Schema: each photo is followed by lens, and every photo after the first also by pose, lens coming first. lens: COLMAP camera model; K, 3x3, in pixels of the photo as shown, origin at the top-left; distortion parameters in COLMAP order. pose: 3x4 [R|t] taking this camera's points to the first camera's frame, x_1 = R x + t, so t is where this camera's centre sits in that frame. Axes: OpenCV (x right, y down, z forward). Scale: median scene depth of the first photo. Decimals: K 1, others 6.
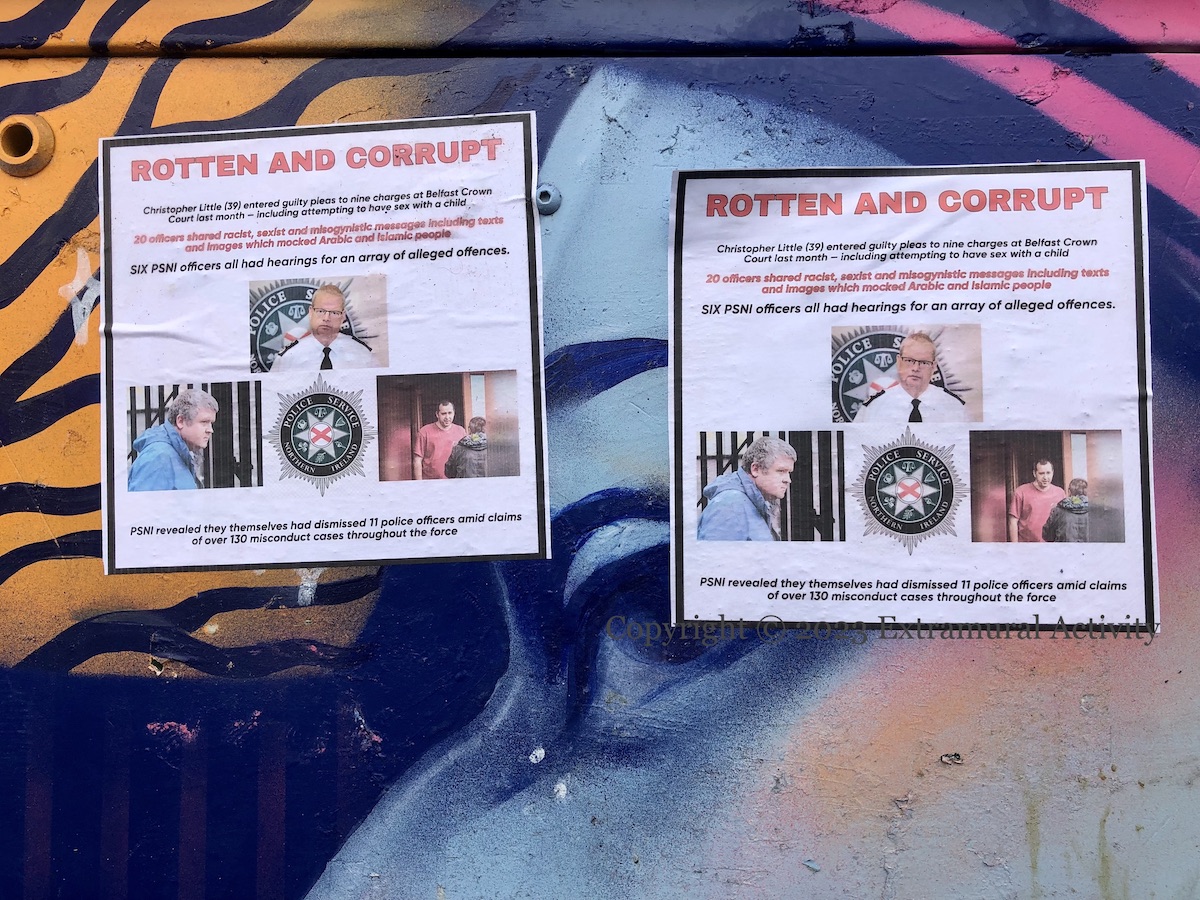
lens RADIAL K [[989.5, 0, 600.1], [0, 989.5, 447.5], [0, 0, 1]] dist [0.002121, -0.015098]
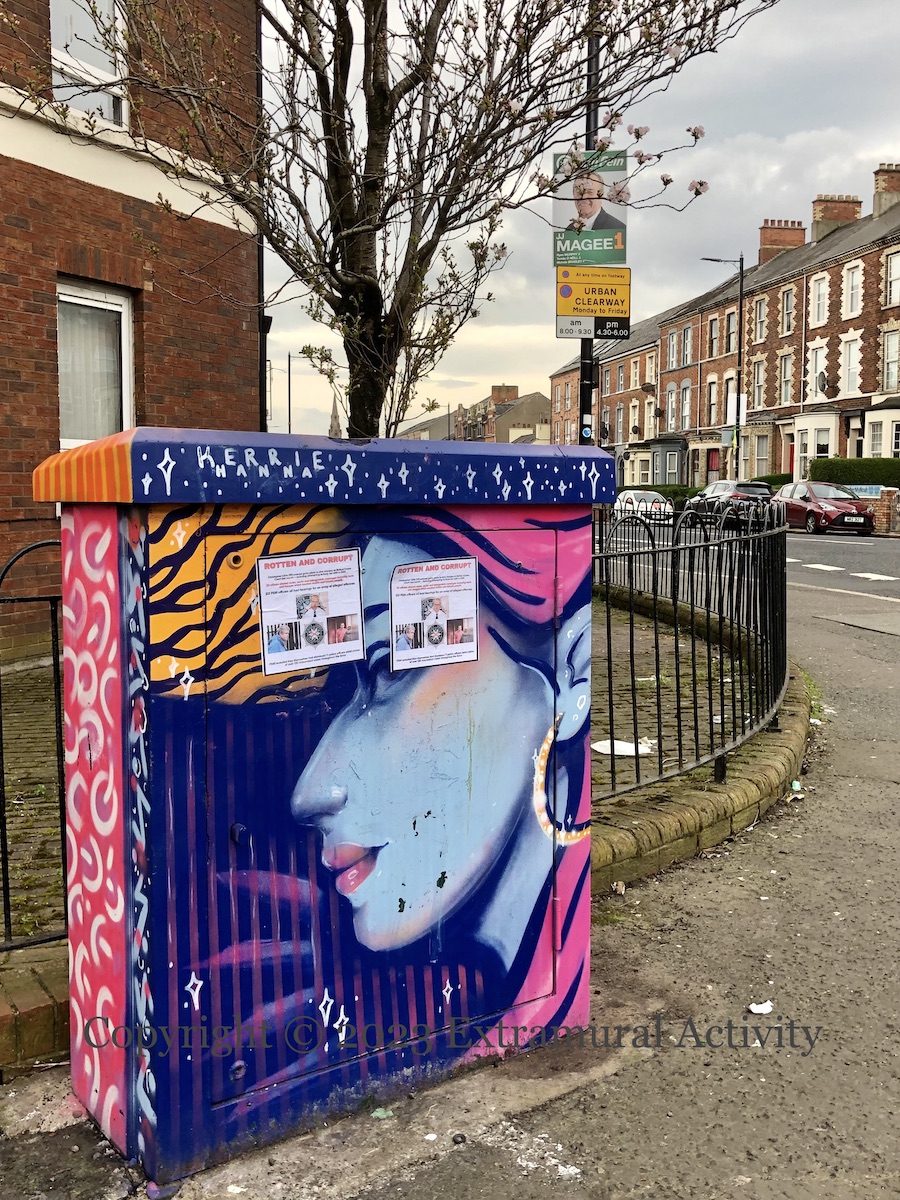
lens RADIAL K [[1201.6, 0, 447.7], [0, 1201.6, 596.9], [0, 0, 1]] dist [0.005559, 0.000000]
pose [[0.756389, -0.078977, 0.649337, -2.939268], [-0.018489, 0.989707, 0.141911, -0.836292], [-0.653860, -0.119345, 0.747143, -2.839516]]
